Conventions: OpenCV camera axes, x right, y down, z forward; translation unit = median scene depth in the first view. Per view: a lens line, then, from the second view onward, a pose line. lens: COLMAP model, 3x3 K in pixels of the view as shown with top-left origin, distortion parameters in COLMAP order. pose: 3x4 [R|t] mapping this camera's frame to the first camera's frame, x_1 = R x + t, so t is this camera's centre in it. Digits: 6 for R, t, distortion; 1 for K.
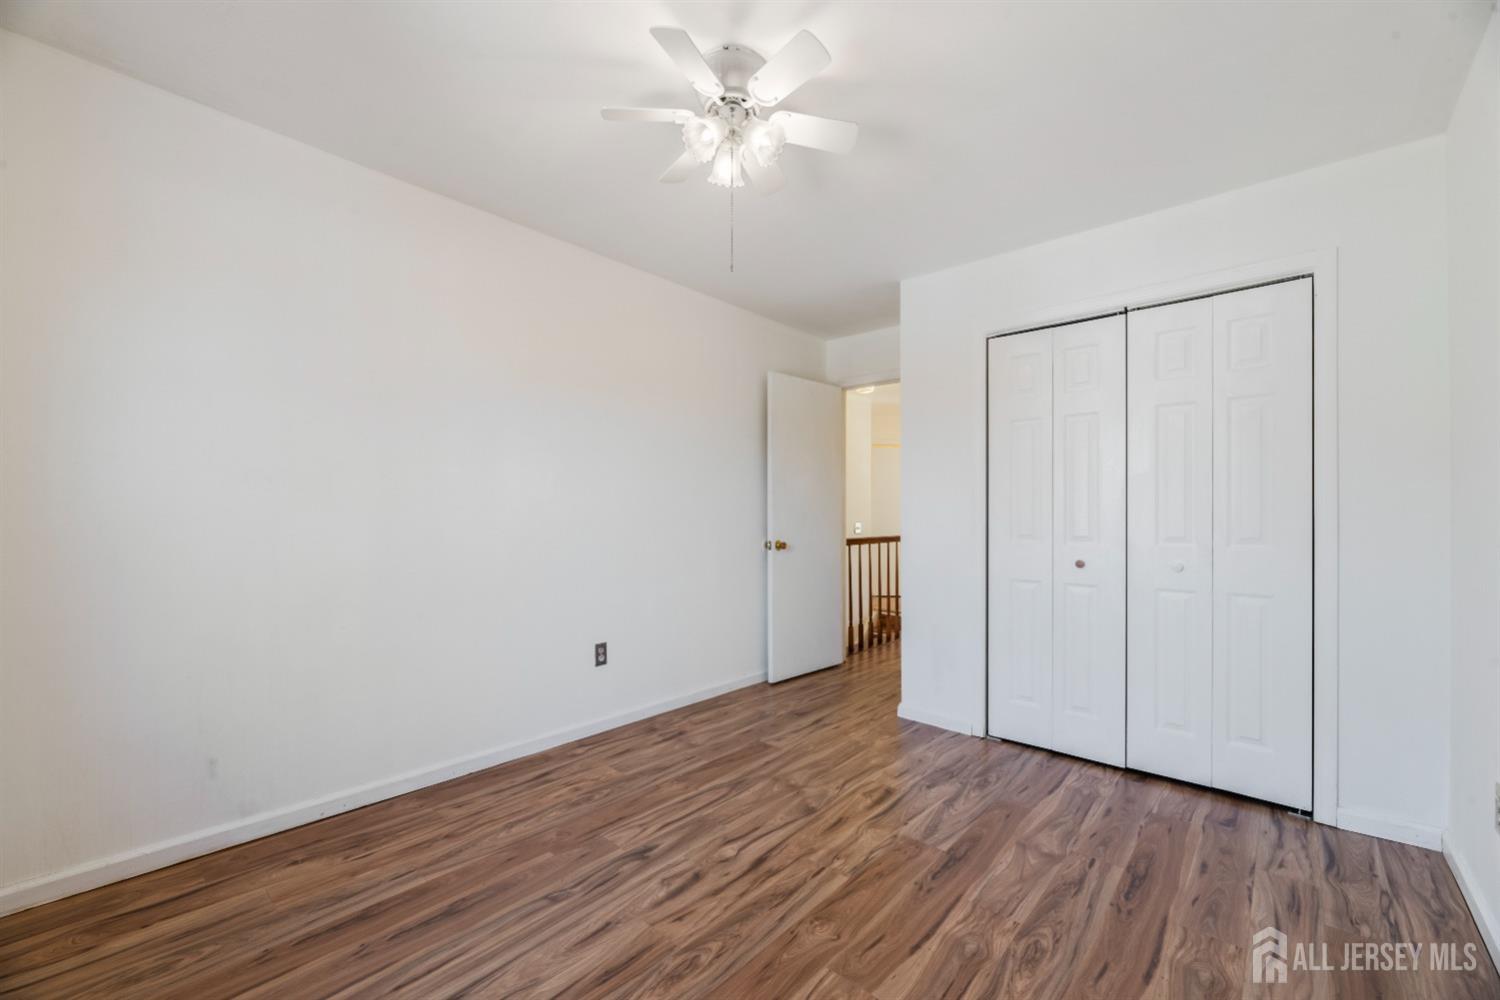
lens RADIAL K [[606.5, 0, 750.5], [0, 606.5, 507.1], [0, 0, 1]] dist [-0.007362, 0.000123]
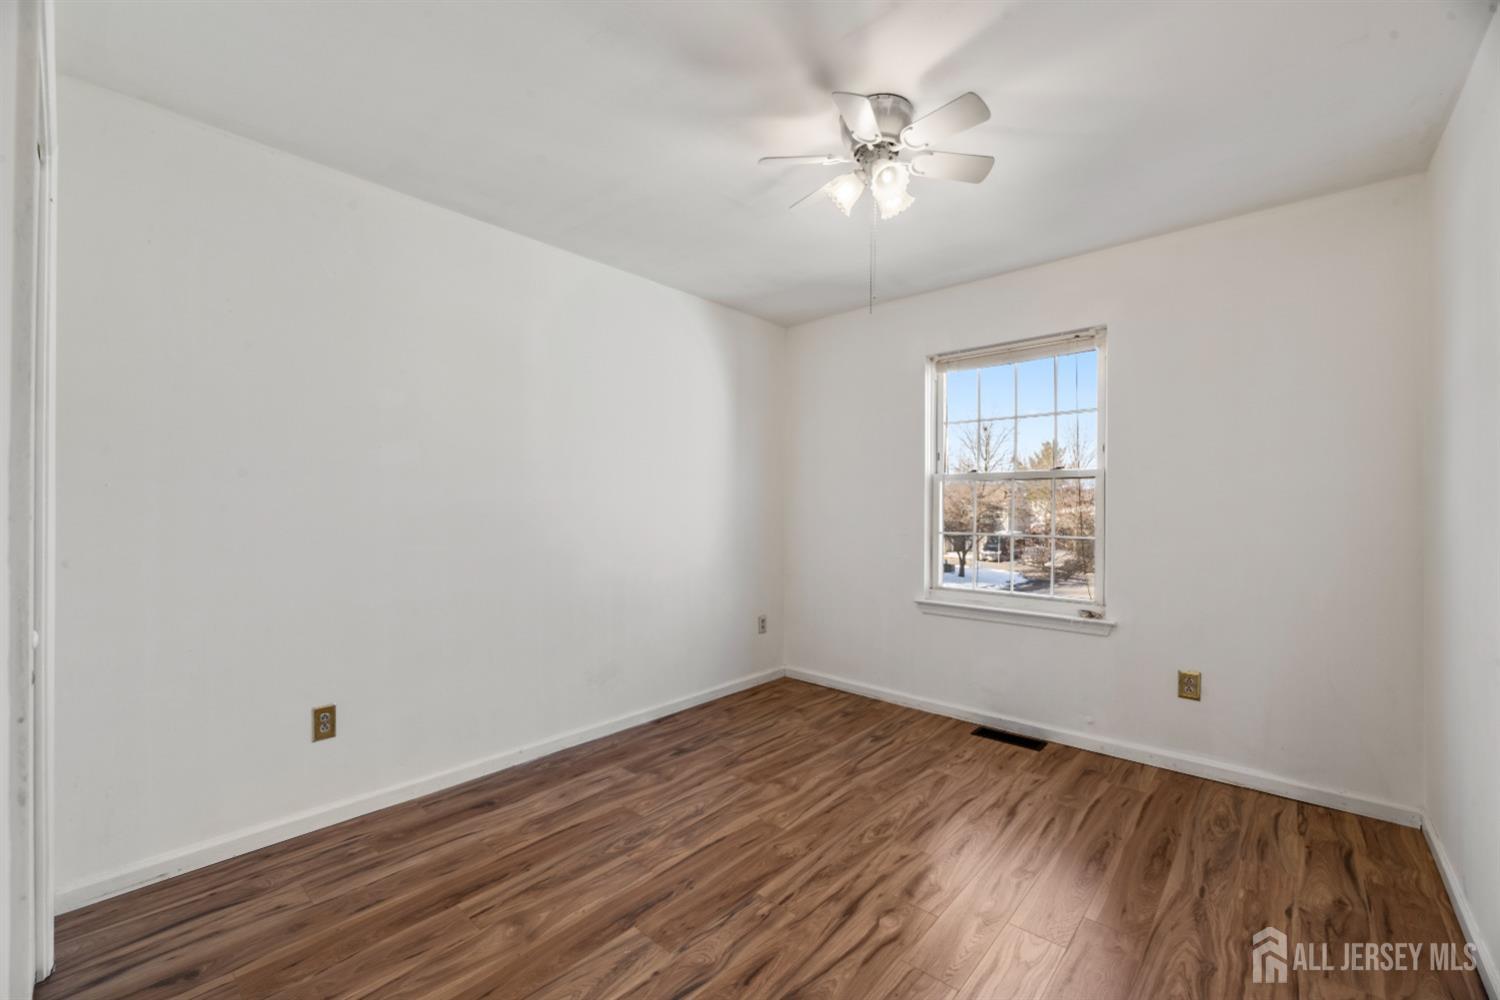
lens RADIAL K [[606.5, 0, 744.7], [0, 606.5, 503.2], [0, 0, 1]] dist [-0.007362, 0.000123]
pose [[-0.999930, -0.009881, 0.006439, 0.181715], [-0.009976, 0.999840, -0.014853, -0.012087], [-0.006291, -0.014916, -0.999869, 2.004678]]
